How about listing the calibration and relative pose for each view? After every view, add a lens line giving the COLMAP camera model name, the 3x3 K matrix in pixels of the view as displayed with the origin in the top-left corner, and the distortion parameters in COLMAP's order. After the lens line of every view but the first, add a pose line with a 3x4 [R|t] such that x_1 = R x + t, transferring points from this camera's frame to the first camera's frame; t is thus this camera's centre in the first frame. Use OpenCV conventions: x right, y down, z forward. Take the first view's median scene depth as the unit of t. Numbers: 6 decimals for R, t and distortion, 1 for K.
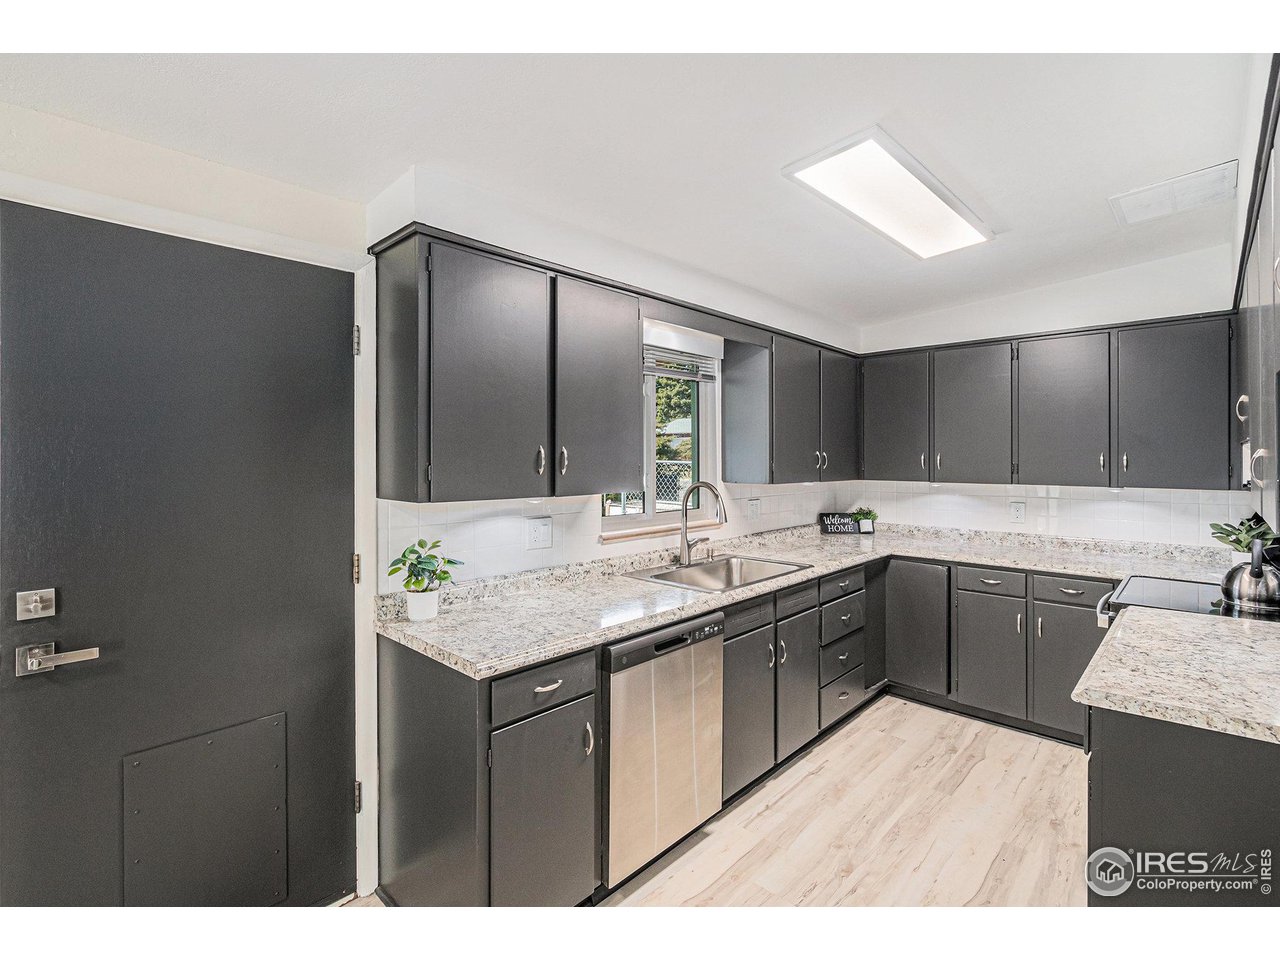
lens RADIAL K [[588.9, 0, 640.4], [0, 588.9, 455.3], [0, 0, 1]] dist [-0.003681, 0.000010]
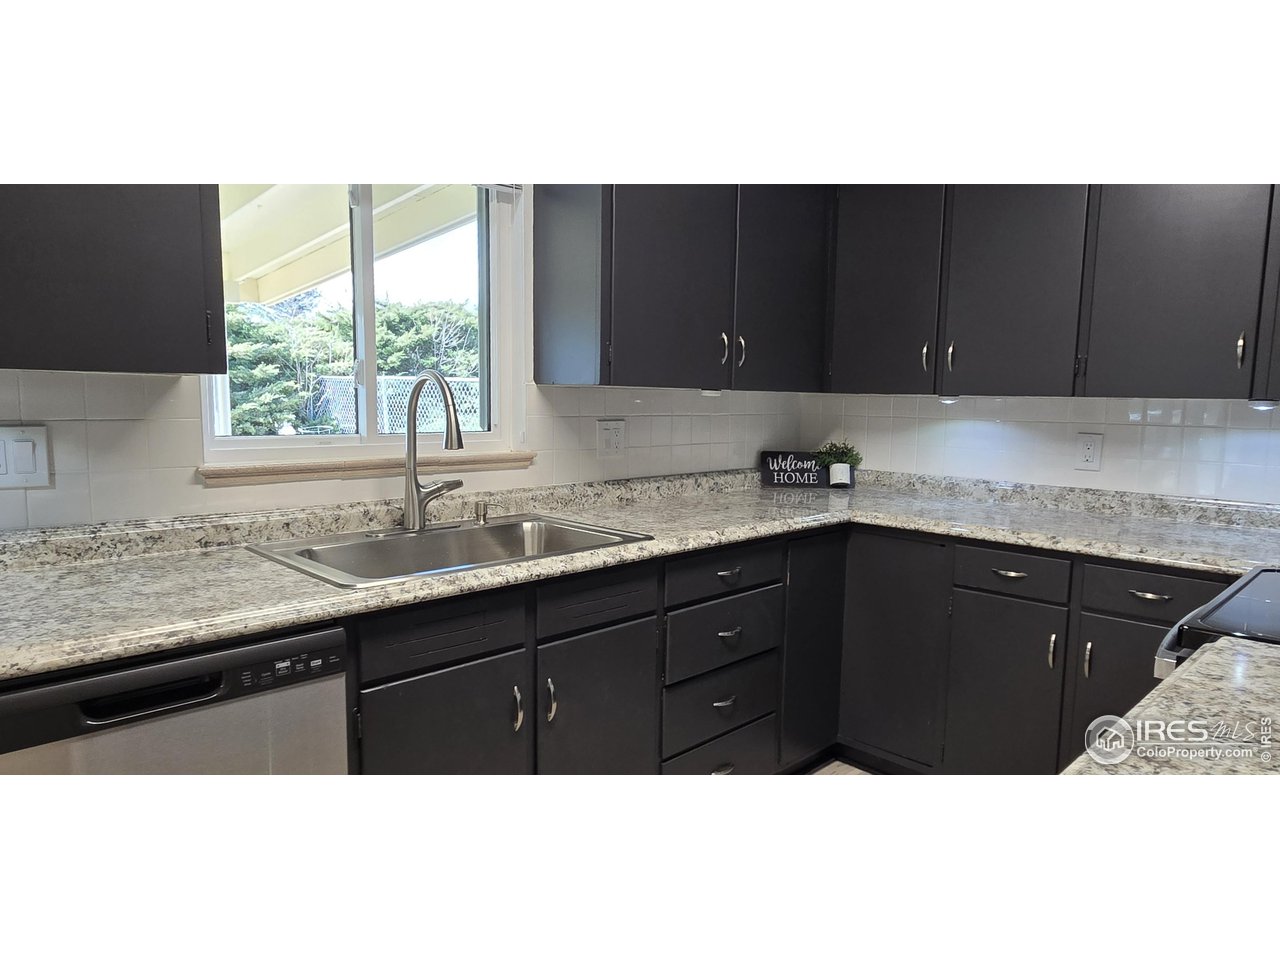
lens RADIAL K [[800.2, 0, 644.3], [0, 800.2, 487.3], [0, 0, 1]] dist [-0.006647, 0.000681]
pose [[0.999613, 0.018061, -0.021138, 0.272566], [-0.015402, 0.992677, 0.119813, 0.053371], [0.023147, -0.119441, 0.992571, 0.272336]]
